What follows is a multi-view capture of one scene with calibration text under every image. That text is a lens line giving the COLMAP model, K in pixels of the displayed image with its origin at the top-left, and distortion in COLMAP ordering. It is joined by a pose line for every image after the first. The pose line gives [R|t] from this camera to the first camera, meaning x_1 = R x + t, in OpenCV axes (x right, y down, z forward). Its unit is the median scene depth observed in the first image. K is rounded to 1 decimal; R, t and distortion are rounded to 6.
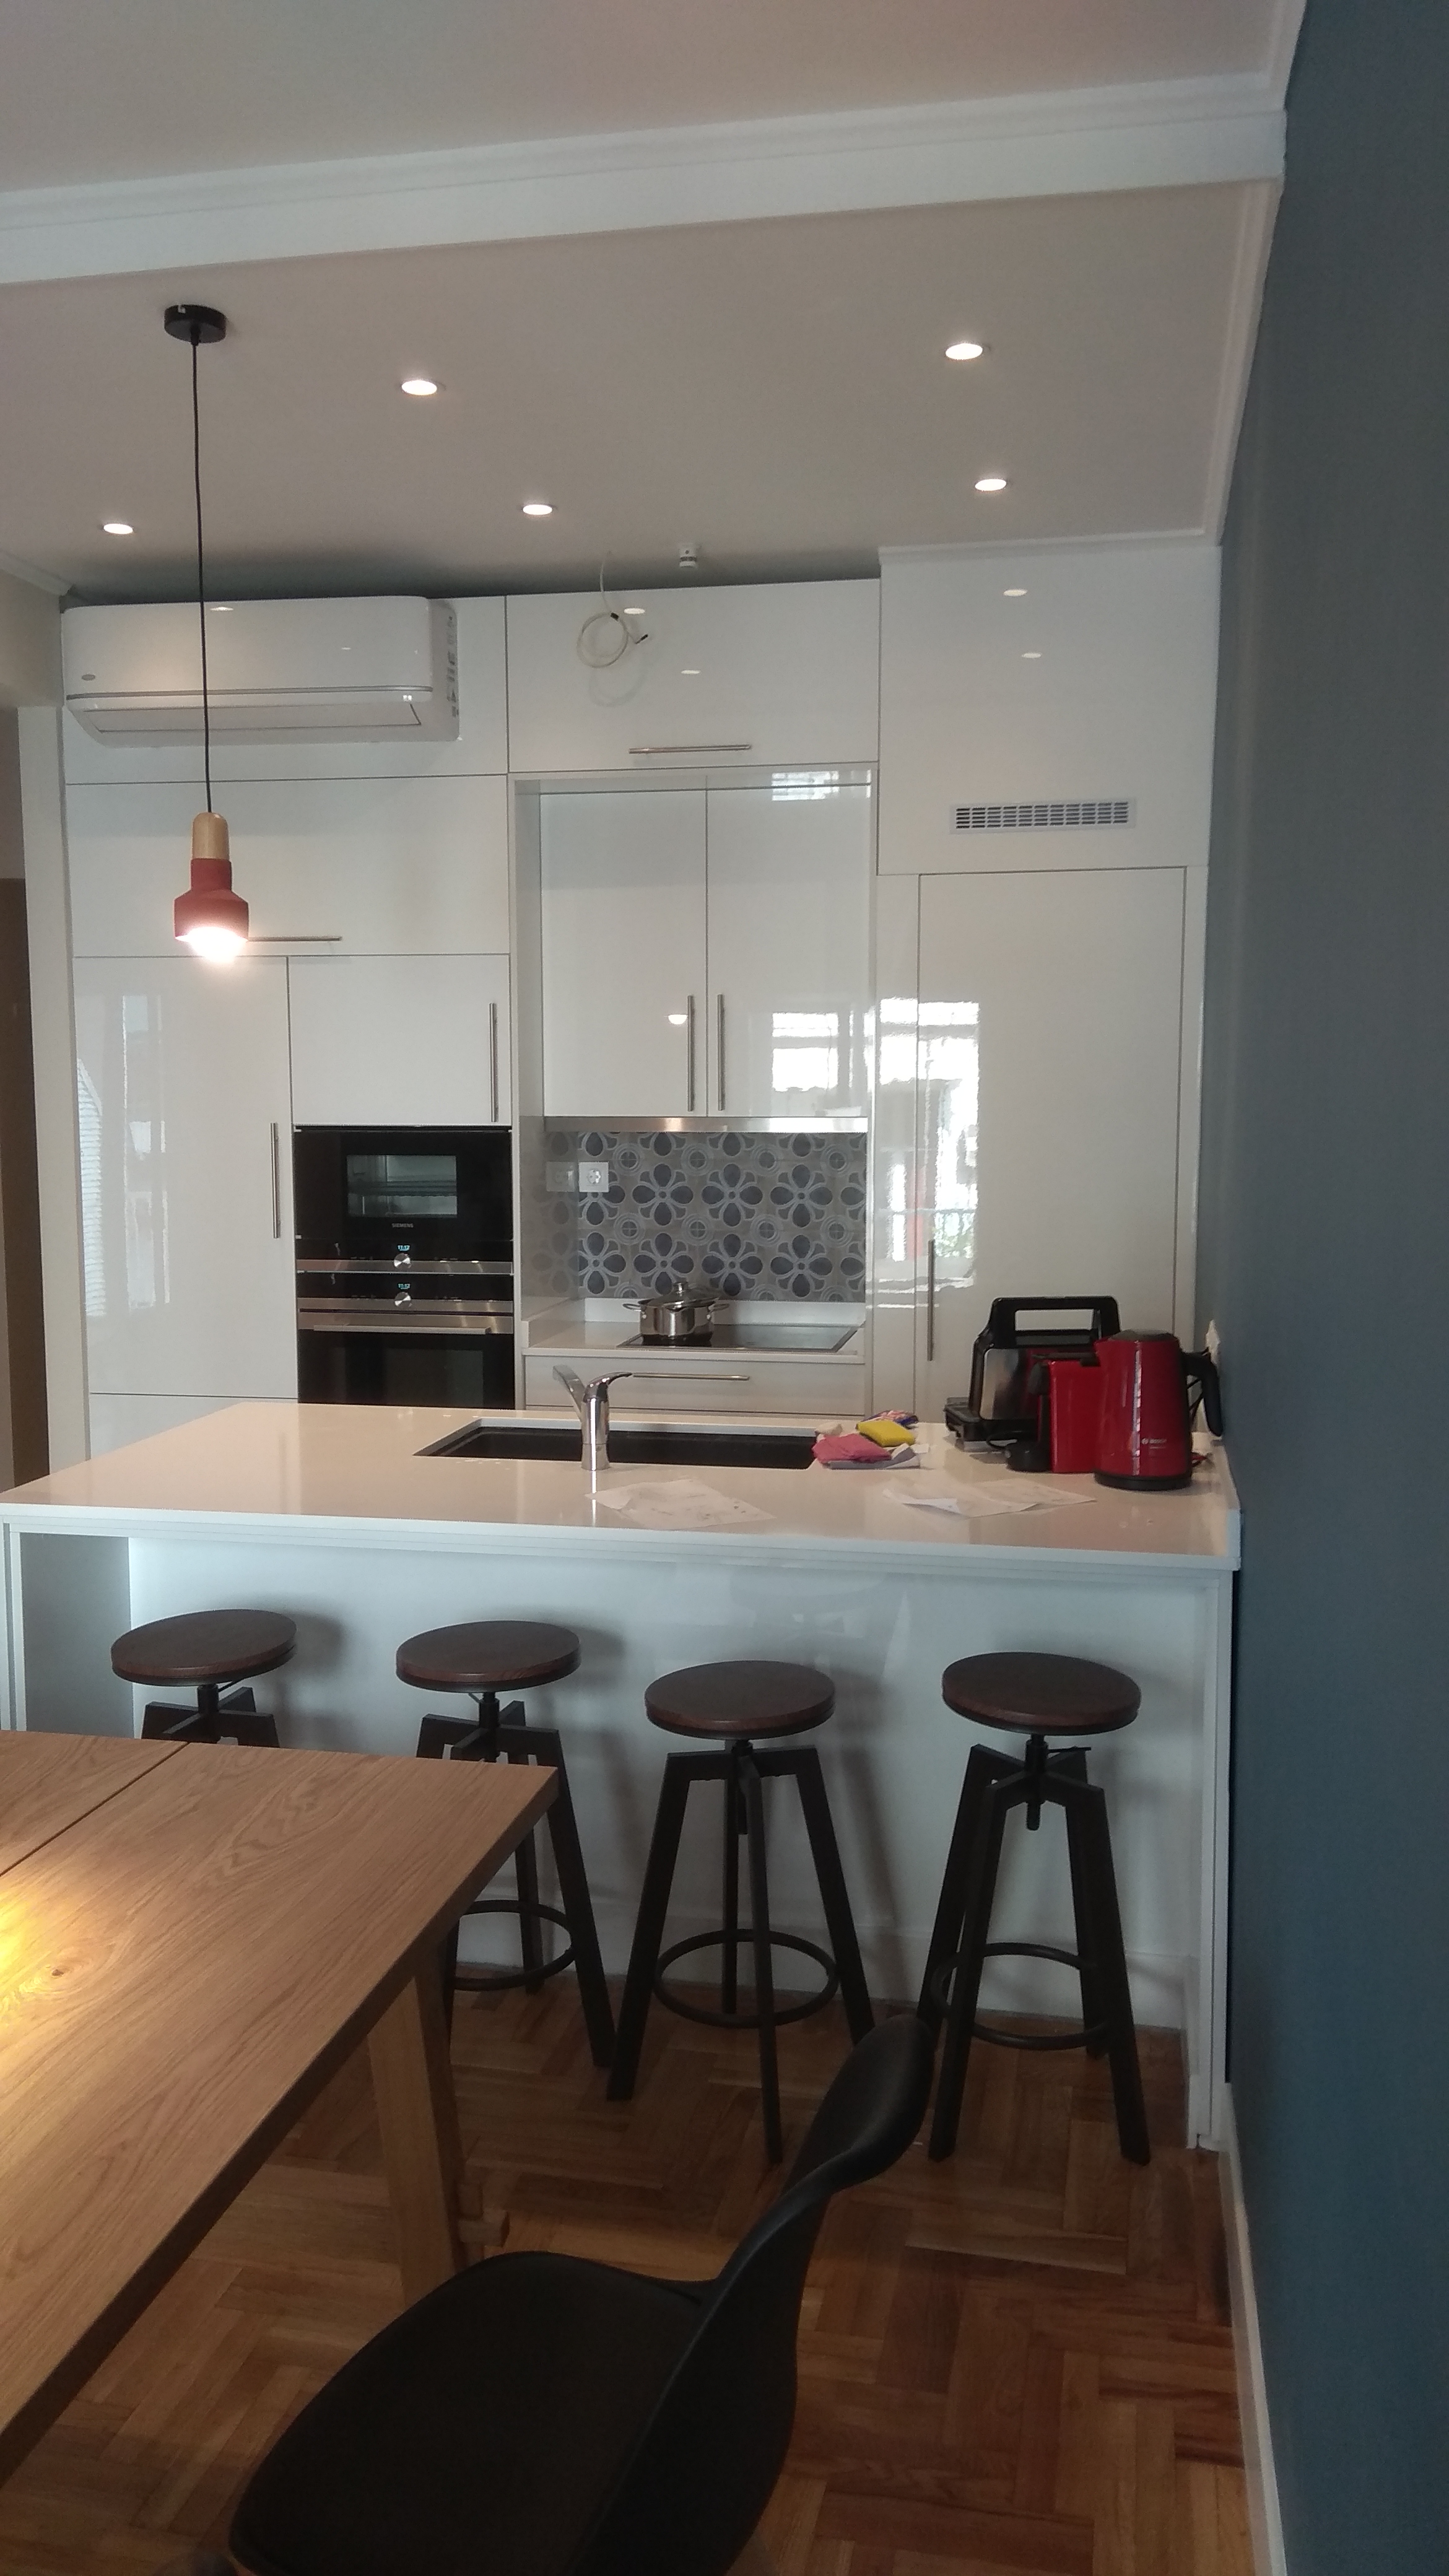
lens RADIAL K [[2015.3, 0, 729.0], [0, 2015.3, 1291.9], [0, 0, 1]] dist [0.078478, -0.007160]
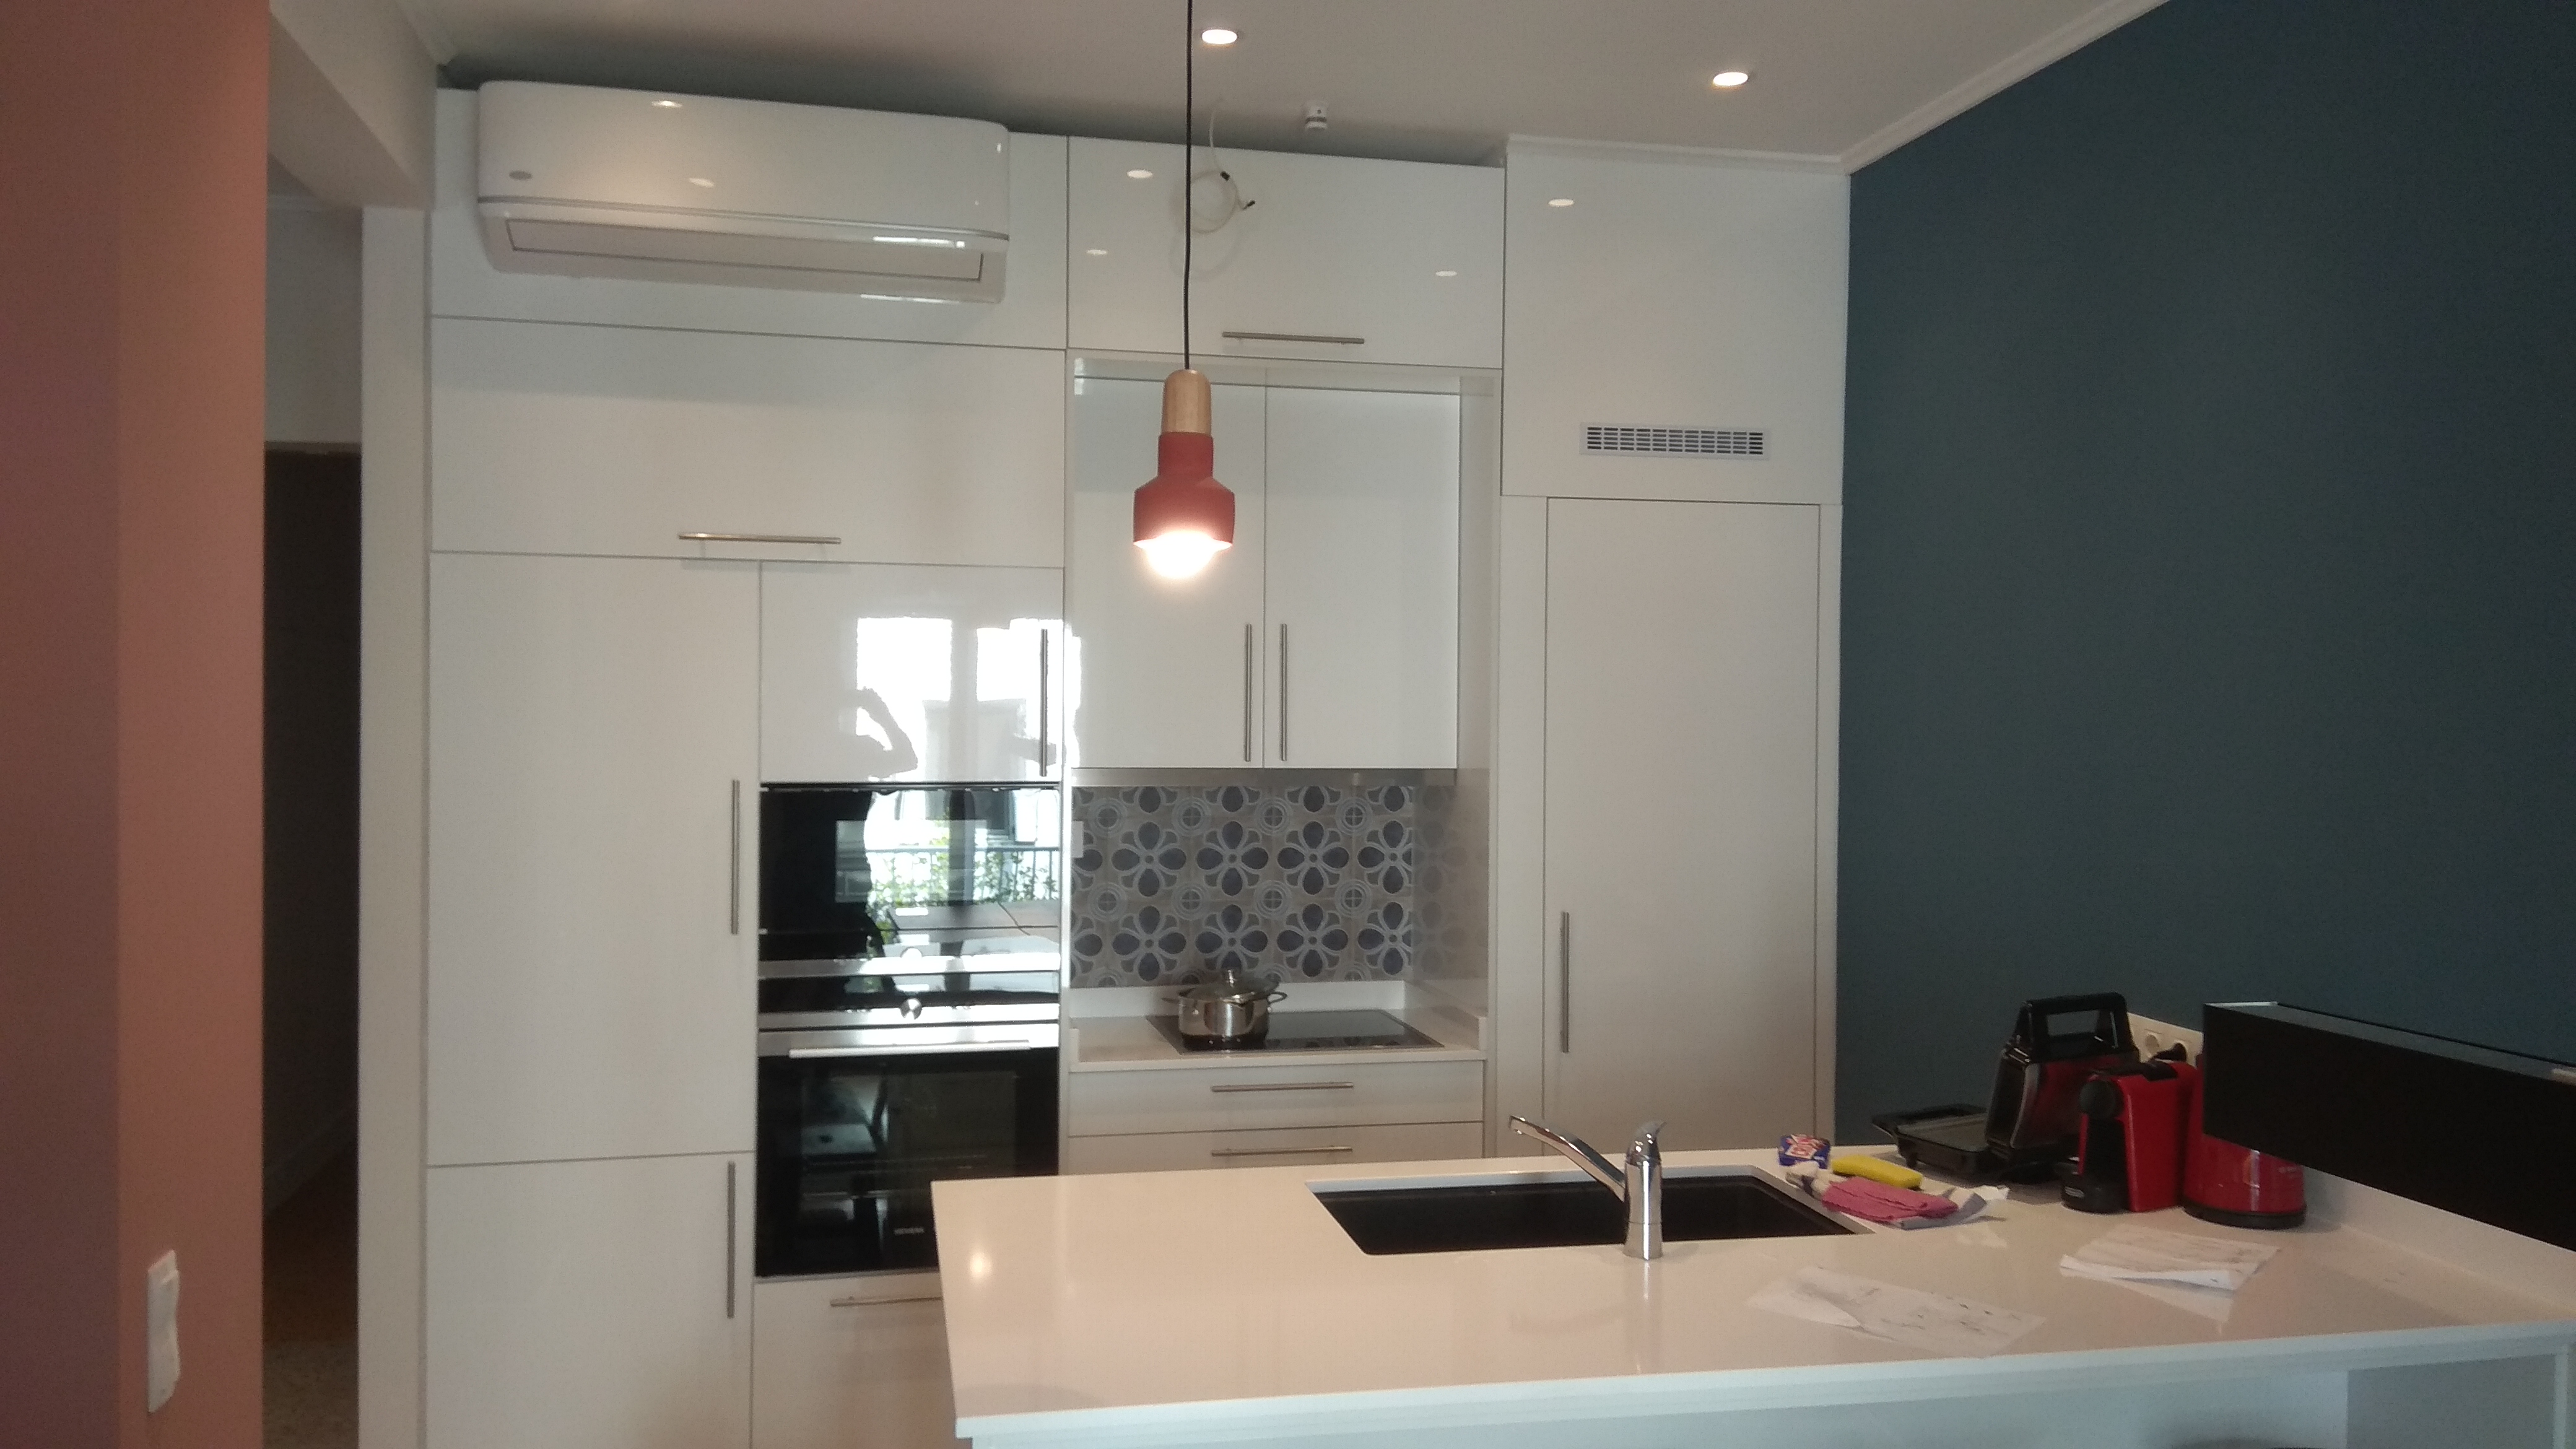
lens RADIAL K [[2015.3, 0, 1291.1], [0, 2015.3, 719.6], [0, 0, 1]] dist [0.078478, -0.007160]
pose [[0.916822, 0.006361, 0.399245, -0.314372], [0.031189, 0.995677, -0.087486, -0.031449], [-0.398076, 0.092661, 0.912661, 0.216952]]
